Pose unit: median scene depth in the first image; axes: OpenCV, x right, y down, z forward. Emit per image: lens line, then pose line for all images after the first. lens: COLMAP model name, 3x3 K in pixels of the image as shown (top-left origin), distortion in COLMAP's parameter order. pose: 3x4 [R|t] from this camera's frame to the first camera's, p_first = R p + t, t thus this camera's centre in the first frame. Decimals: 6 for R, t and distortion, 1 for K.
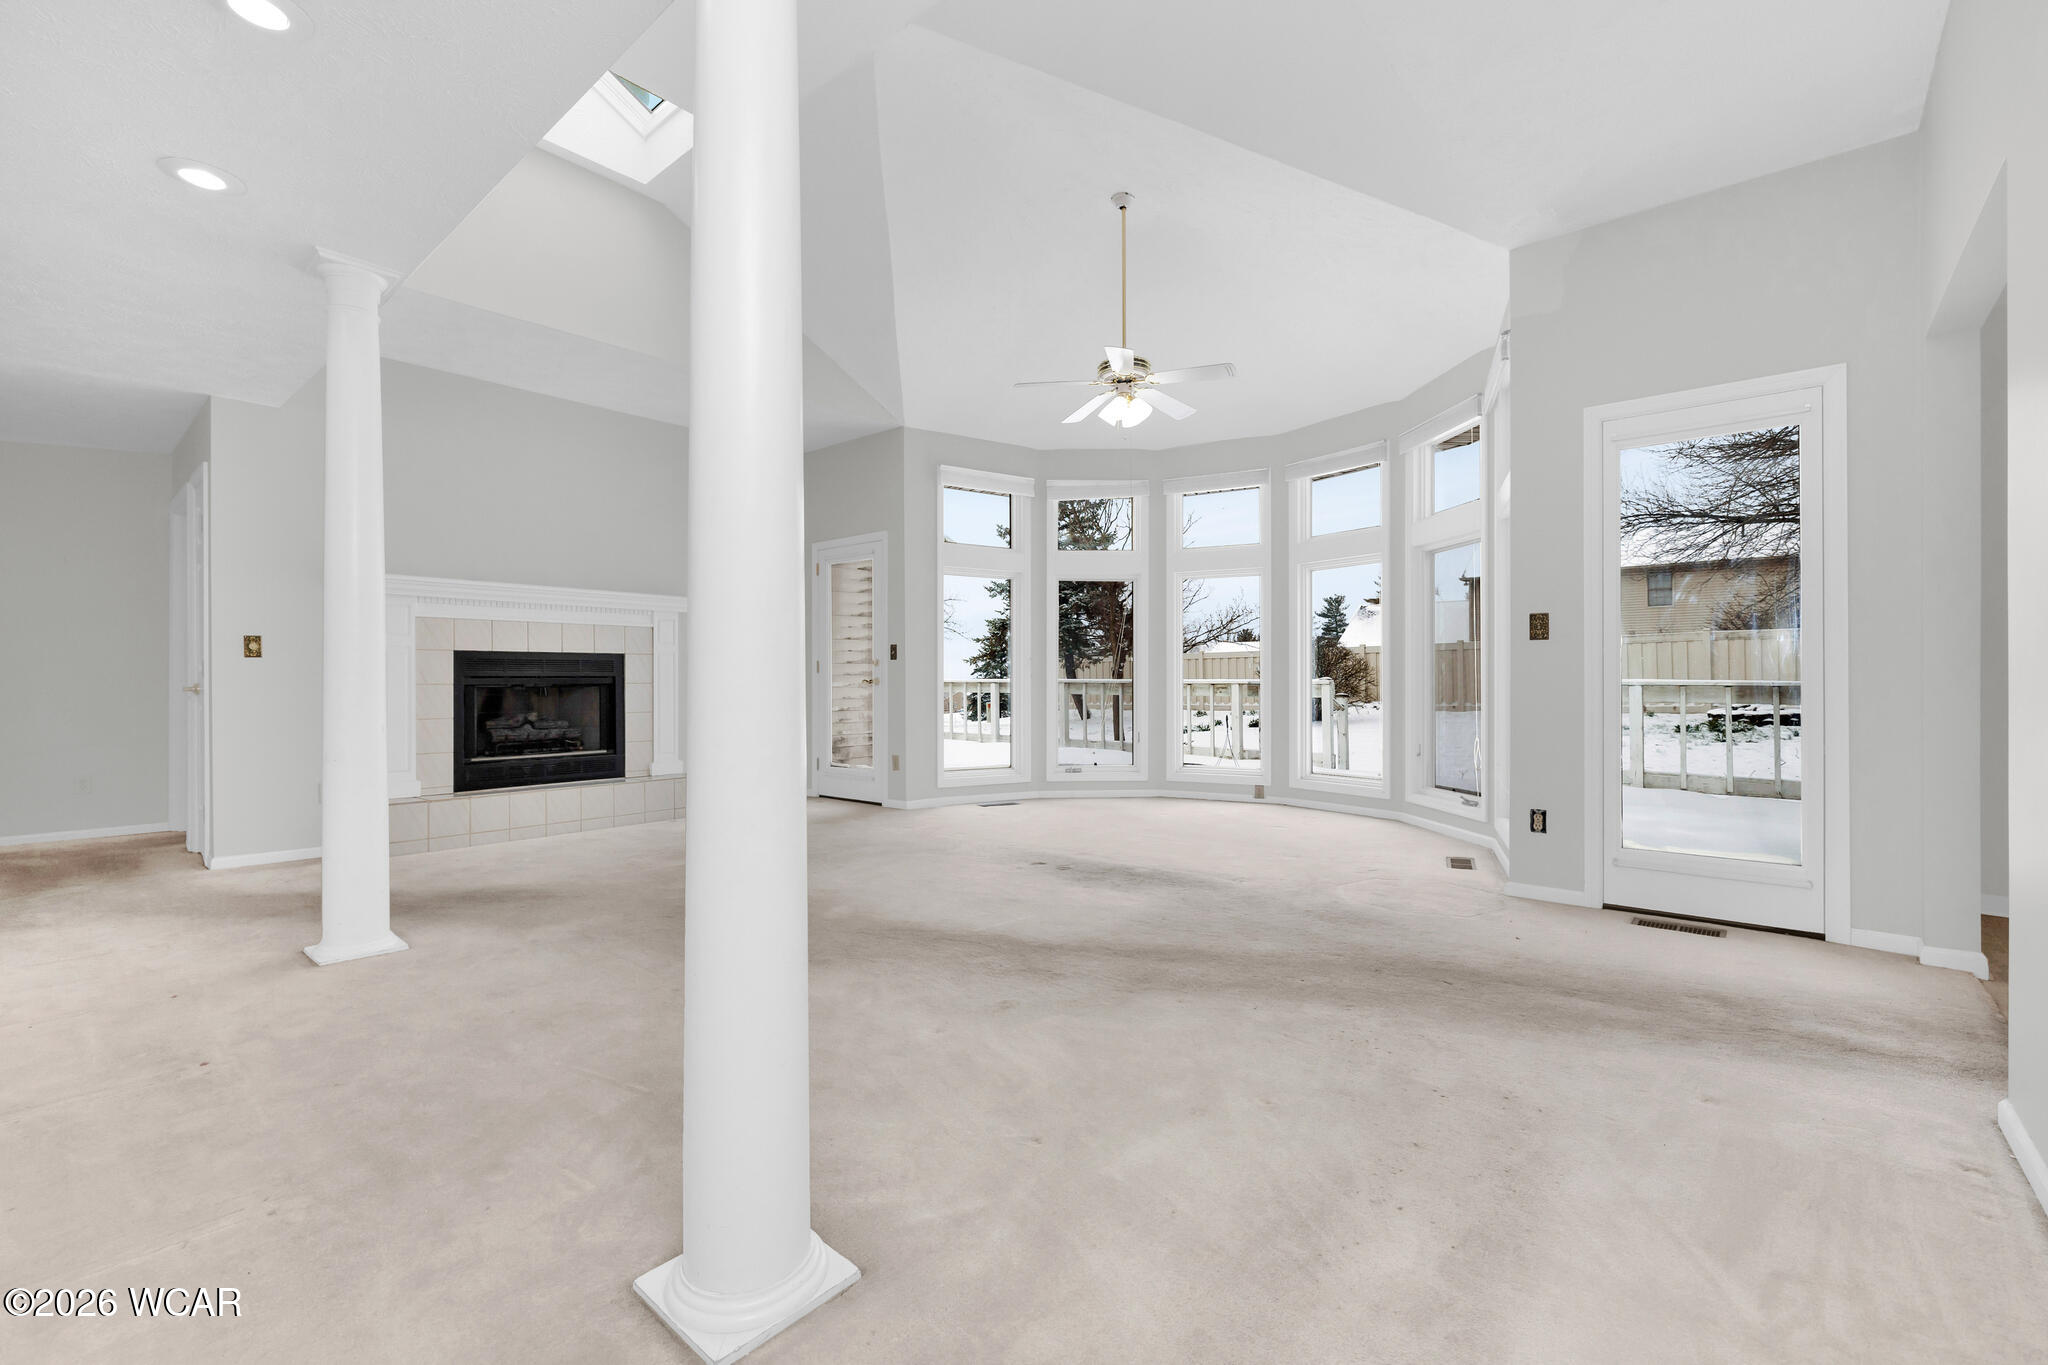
lens RADIAL K [[882.0, 0, 1024.2], [0, 882.0, 679.5], [0, 0, 1]] dist [0.005043, 0.000430]
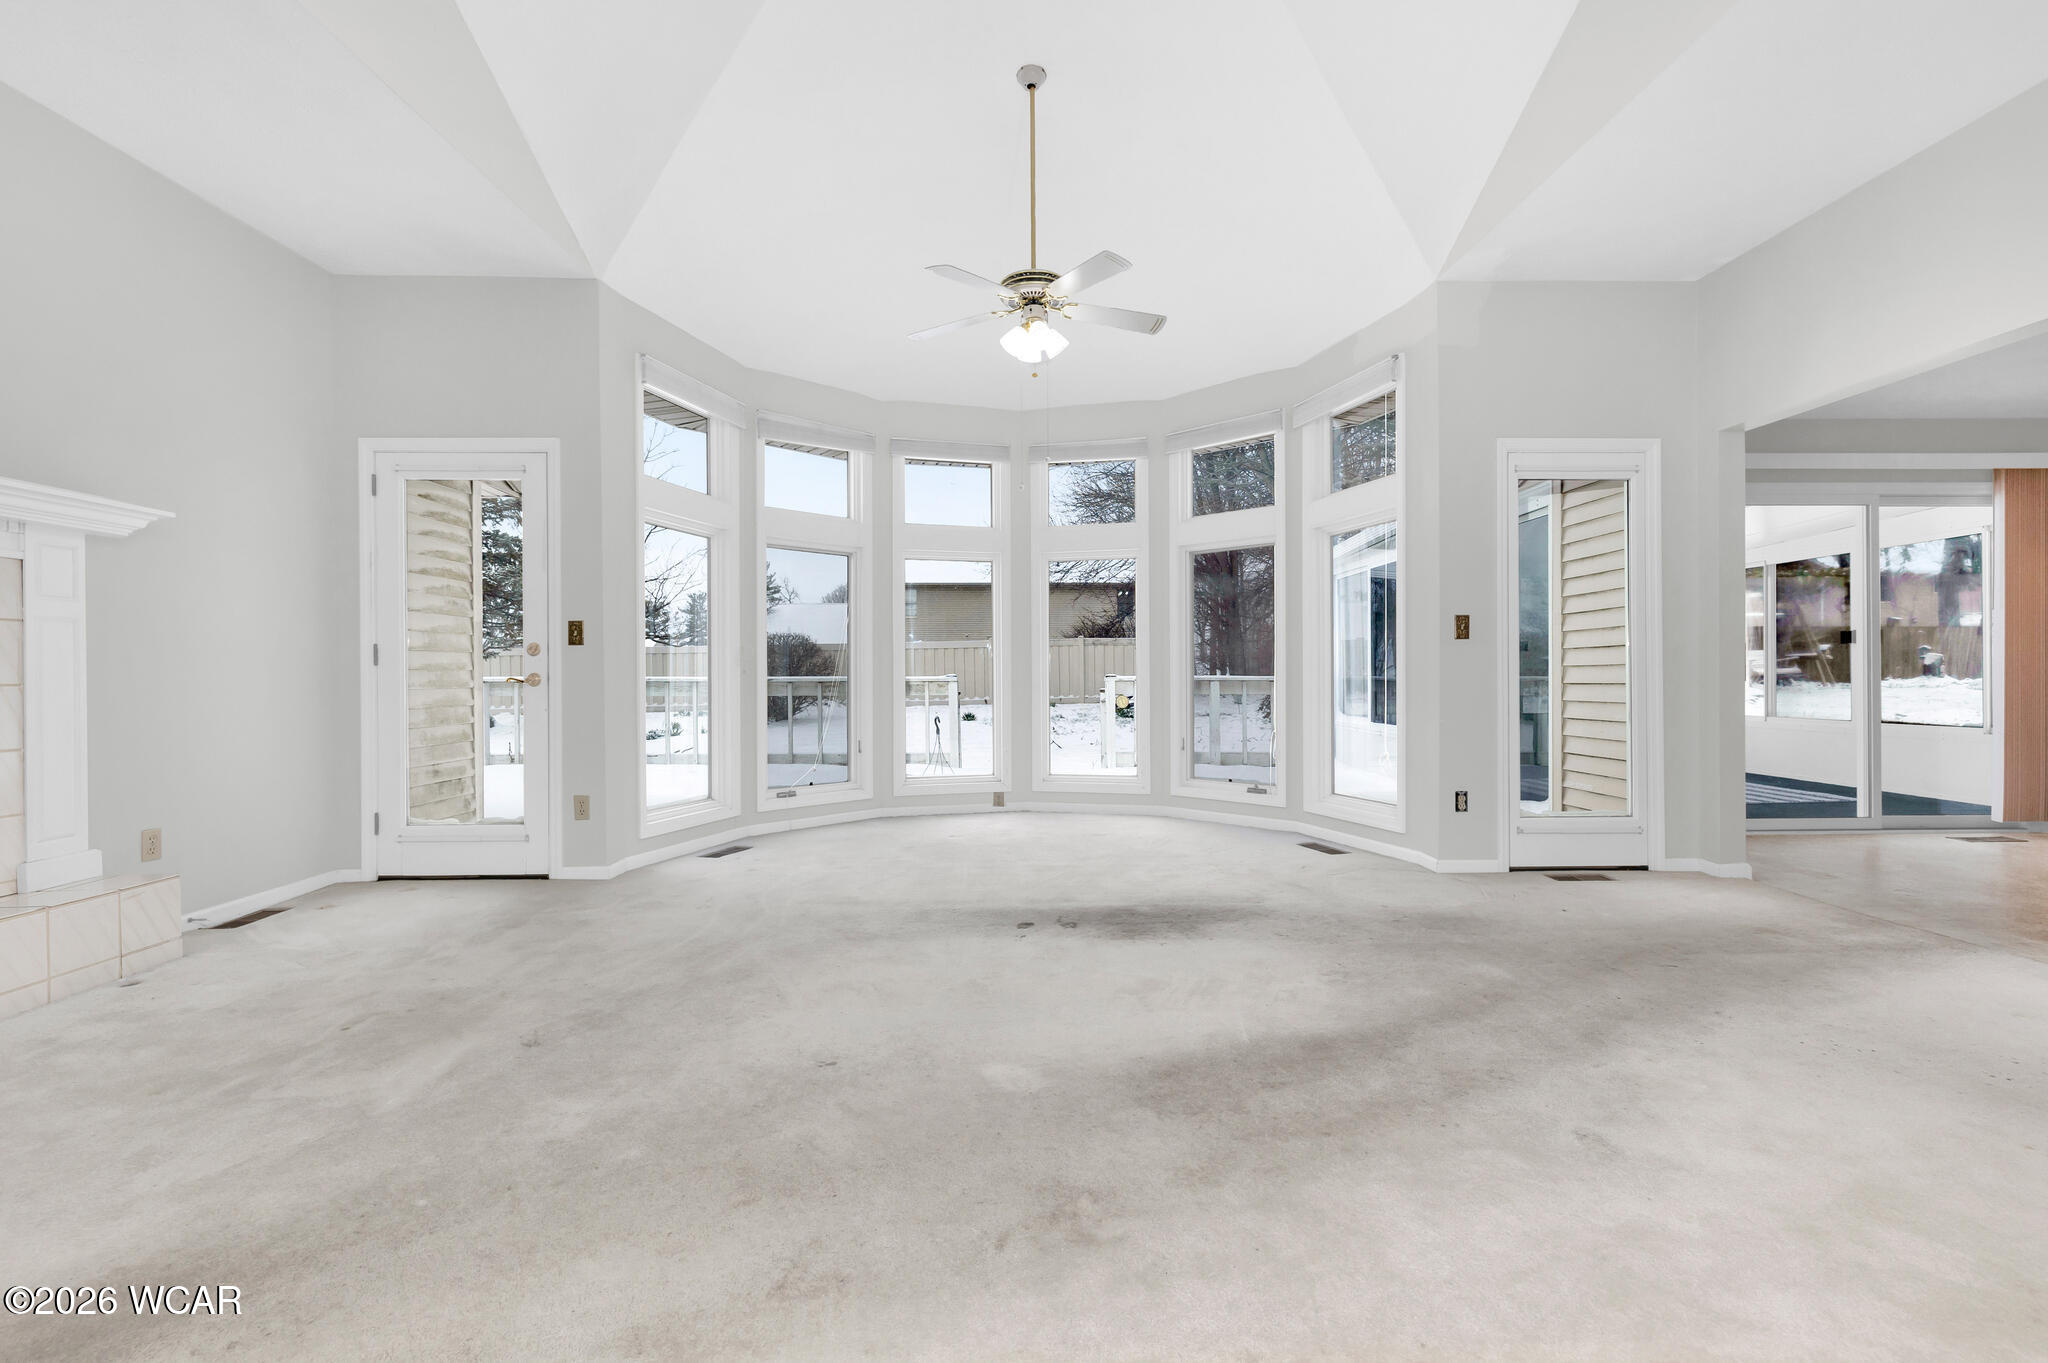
lens RADIAL K [[882.0, 0, 1023.2], [0, 882.0, 682.4], [0, 0, 1]] dist [0.005043, 0.000430]
pose [[0.744612, -0.005752, 0.667473, -0.330694], [0.002204, 0.999979, 0.006159, 0.001178], [-0.667494, -0.003115, 0.744609, 0.312152]]
